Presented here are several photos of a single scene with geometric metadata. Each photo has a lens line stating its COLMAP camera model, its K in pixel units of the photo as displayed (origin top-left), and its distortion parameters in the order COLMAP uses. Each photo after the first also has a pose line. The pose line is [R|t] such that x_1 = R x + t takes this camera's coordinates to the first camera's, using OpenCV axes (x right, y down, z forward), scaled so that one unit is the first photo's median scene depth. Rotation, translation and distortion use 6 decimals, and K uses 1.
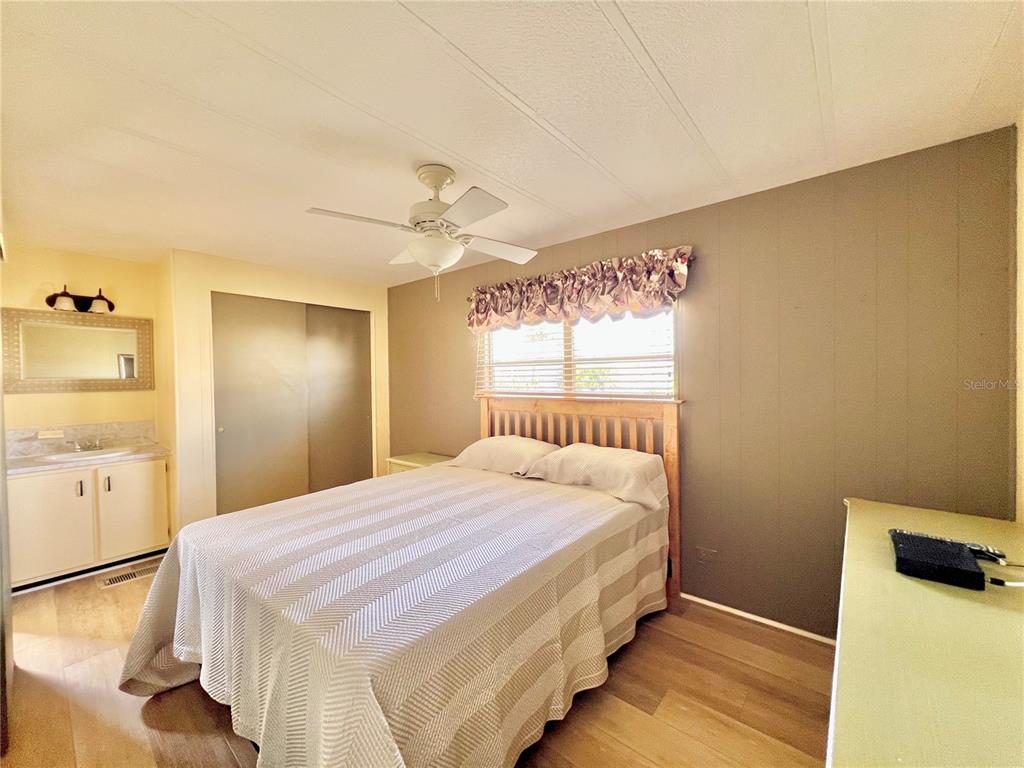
lens RADIAL K [[411.5, 0, 505.6], [0, 411.5, 382.0], [0, 0, 1]] dist [0.003559, -0.000239]
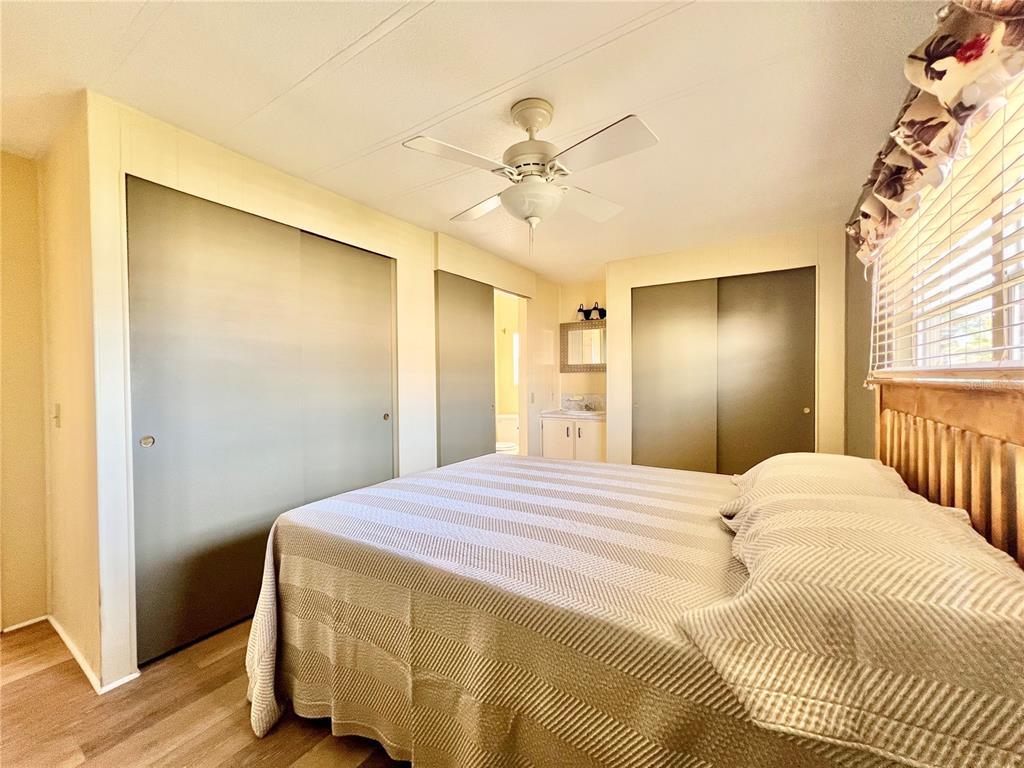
lens RADIAL K [[411.5, 0, 515.7], [0, 411.5, 383.6], [0, 0, 1]] dist [0.003559, -0.000239]
pose [[0.139555, 0.026824, -0.989851, 0.442560], [-0.005217, 0.999639, 0.026354, 0.026252], [0.990201, 0.001486, 0.139645, 0.519018]]
